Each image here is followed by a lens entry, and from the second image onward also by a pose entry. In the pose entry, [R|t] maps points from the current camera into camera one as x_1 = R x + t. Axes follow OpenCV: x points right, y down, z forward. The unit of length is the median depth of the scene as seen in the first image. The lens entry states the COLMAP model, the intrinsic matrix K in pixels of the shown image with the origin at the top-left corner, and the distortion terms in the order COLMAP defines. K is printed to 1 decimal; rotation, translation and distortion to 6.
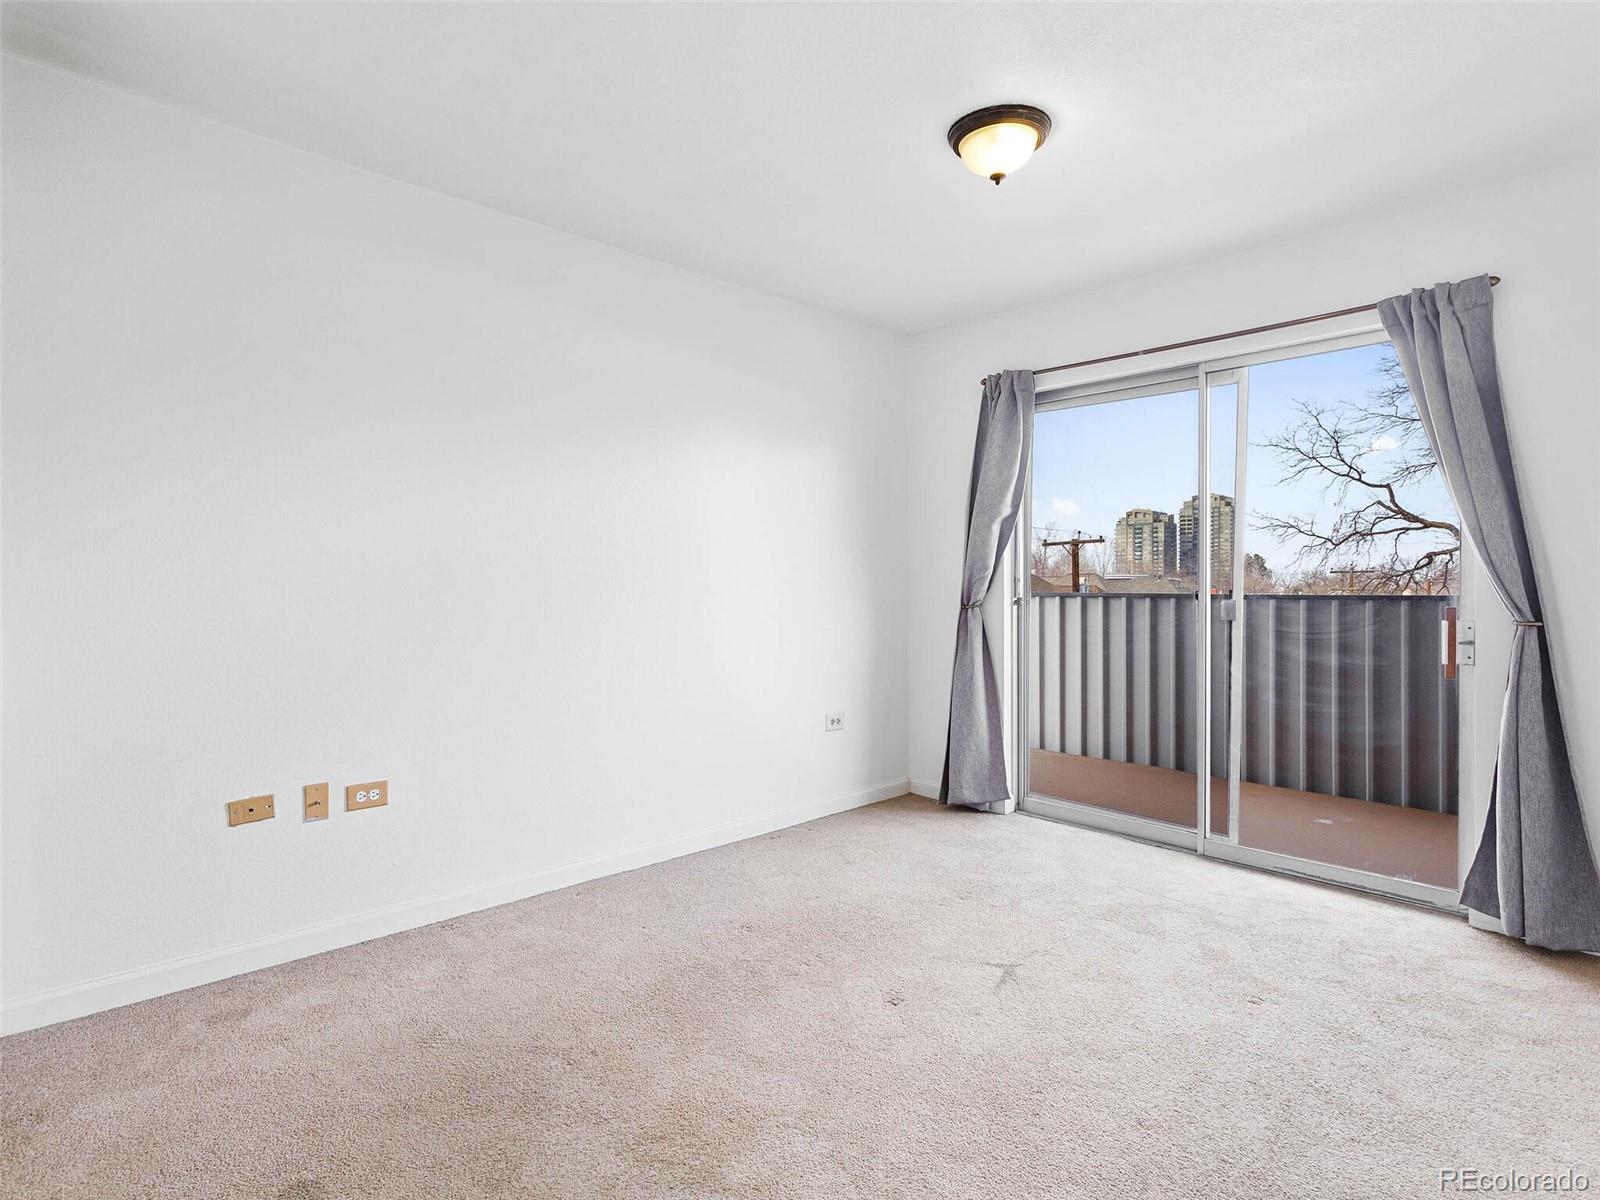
lens RADIAL K [[853.6, 0, 795.7], [0, 853.6, 594.7], [0, 0, 1]] dist [0.003889, 0.002227]
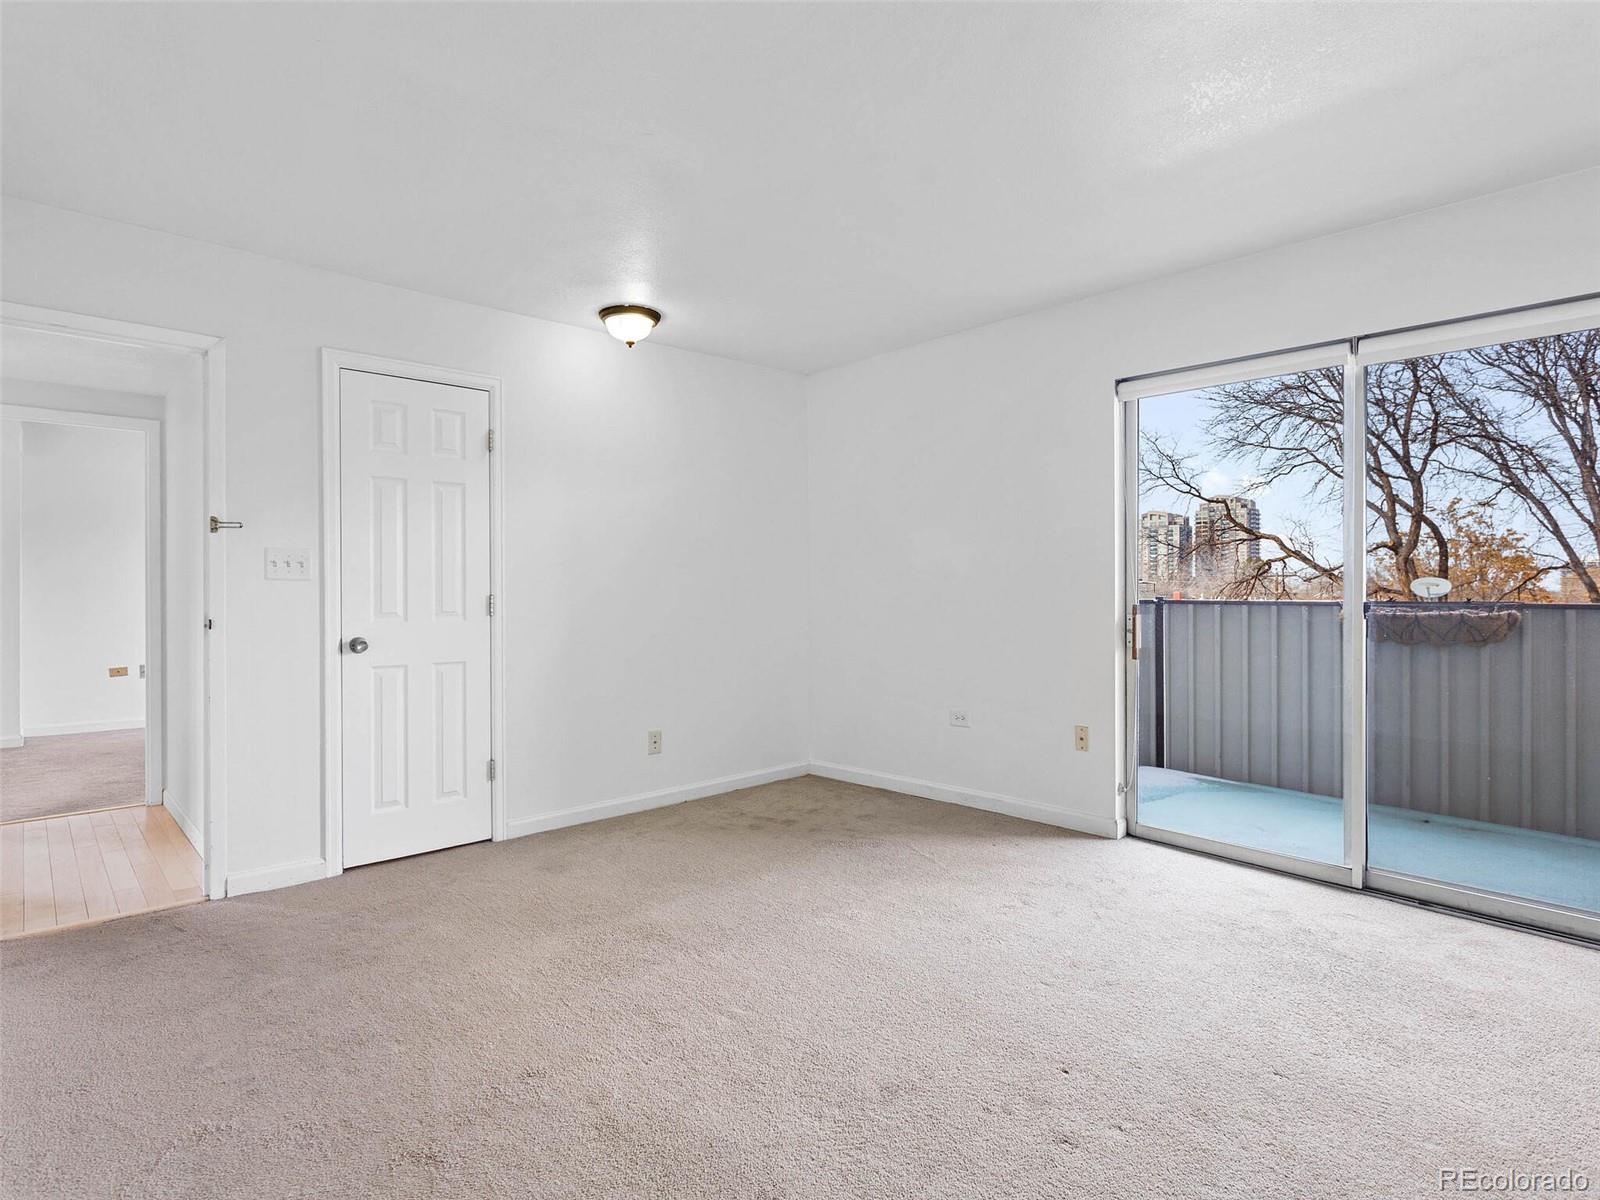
lens RADIAL K [[853.6, 0, 806.2], [0, 853.6, 589.9], [0, 0, 1]] dist [0.003889, 0.002227]
pose [[0.999984, 0.002523, -0.005024, 0.136778], [-0.002558, 0.999972, -0.007101, 0.000577], [0.005006, 0.007114, 0.999962, -0.149894]]
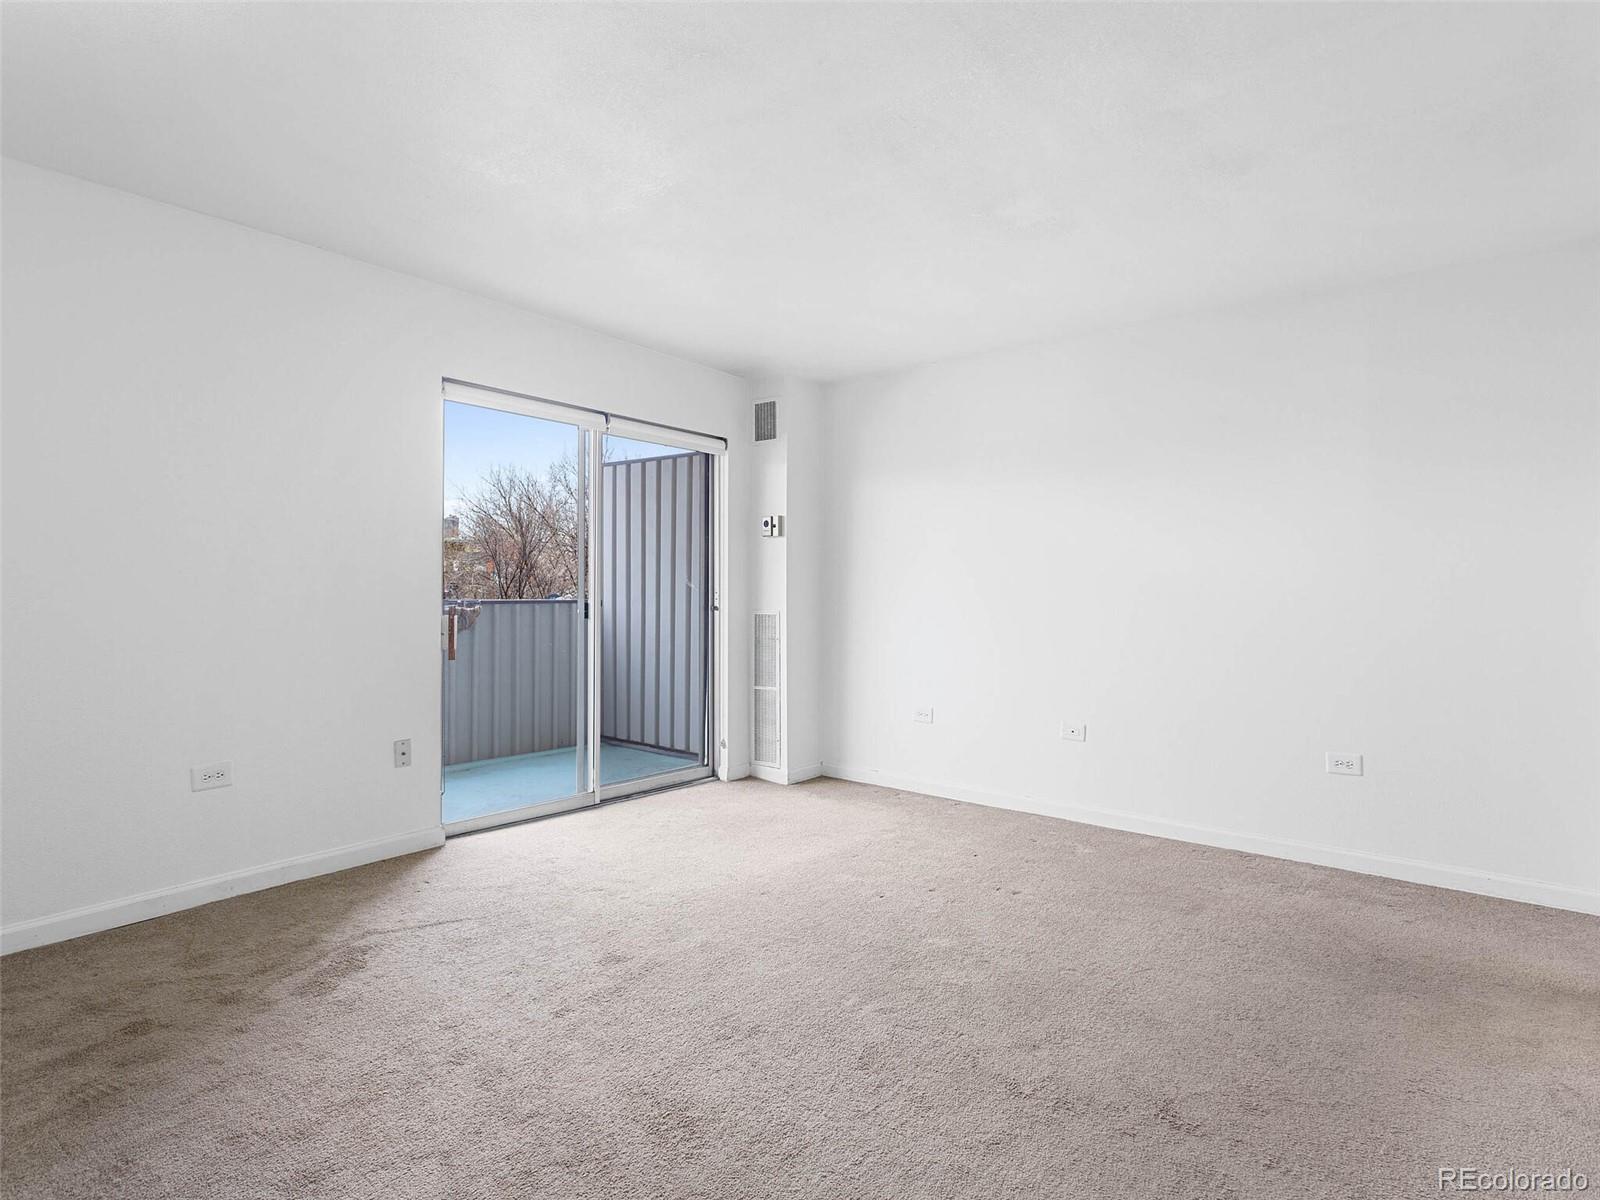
lens RADIAL K [[853.6, 0, 805.4], [0, 853.6, 590.3], [0, 0, 1]] dist [0.003889, 0.002227]
pose [[-0.141353, 0.000502, 0.989959, 0.041442], [-0.001165, 0.999999, -0.000674, -0.000690], [-0.989959, -0.001249, -0.141353, -0.046218]]
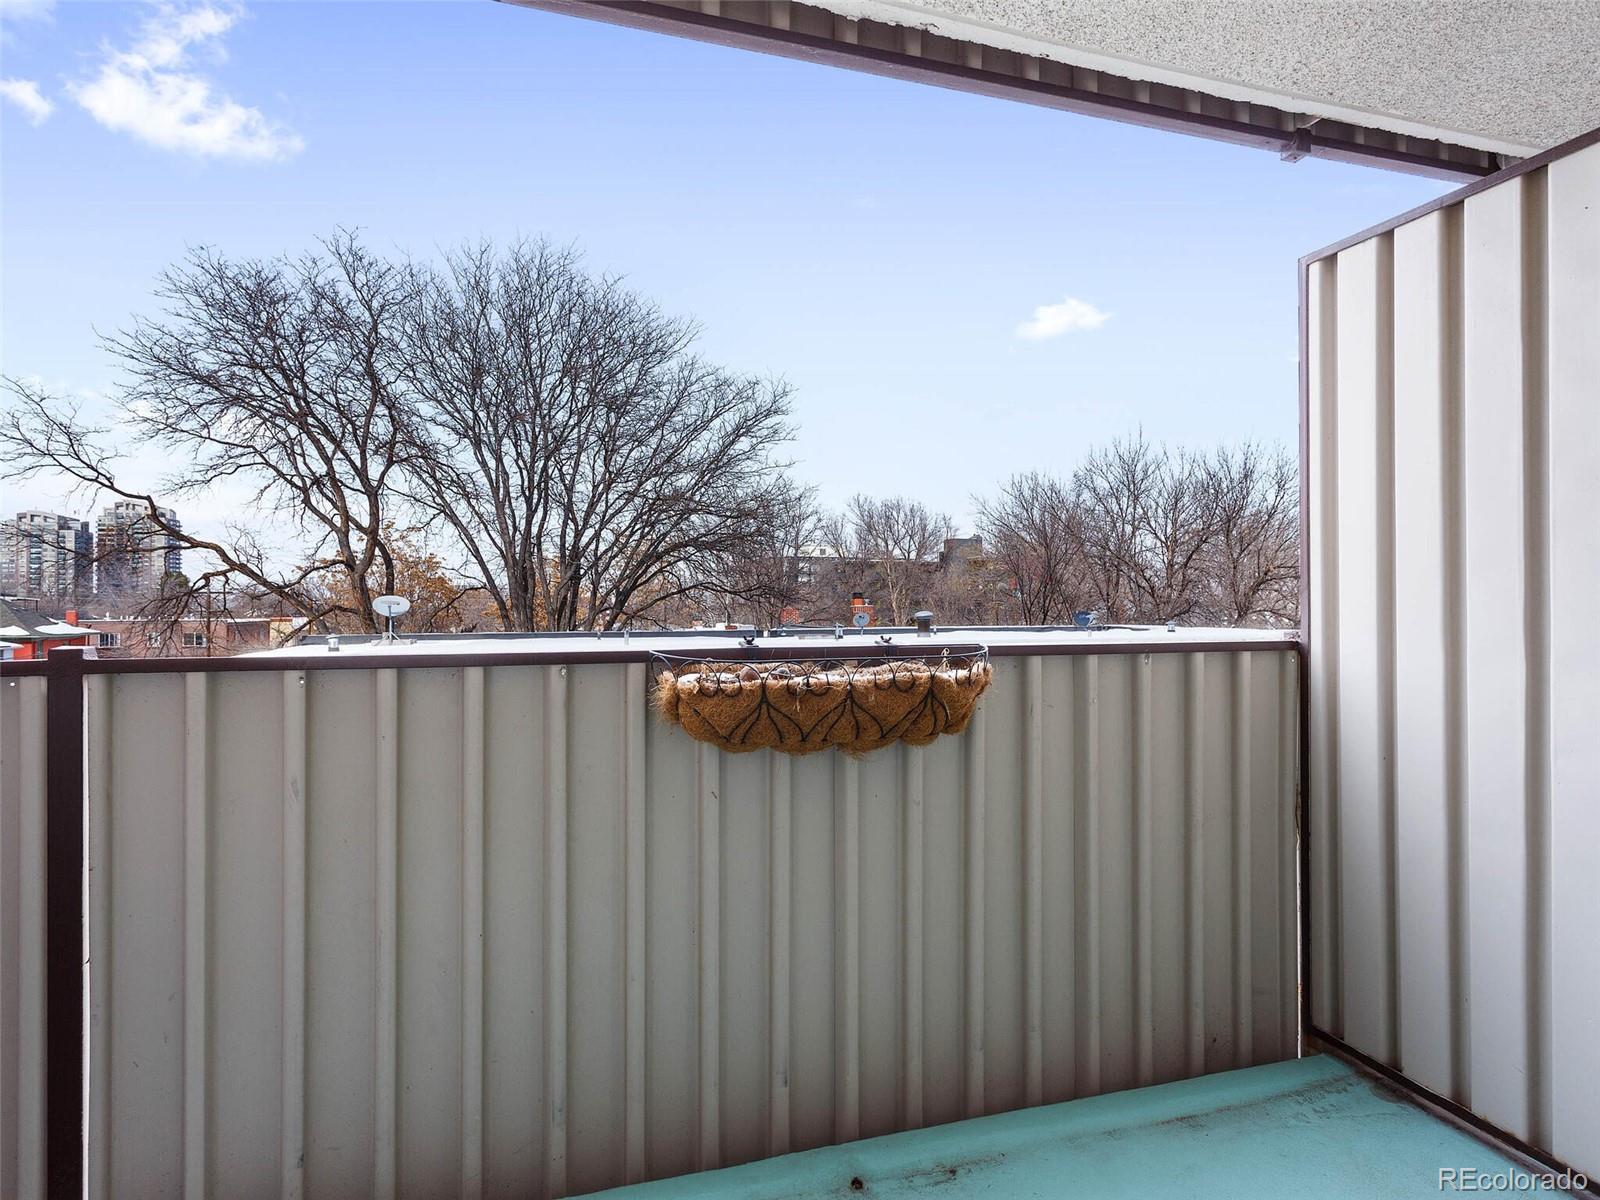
lens RADIAL K [[853.6, 0, 797.0], [0, 853.6, 595.0], [0, 0, 1]] dist [0.003889, 0.002227]
pose [[0.446969, 0.011323, 0.894478, 0.188546], [0.009870, 0.999797, -0.017588, -0.001578], [-0.894495, 0.016690, 0.446767, -0.020364]]
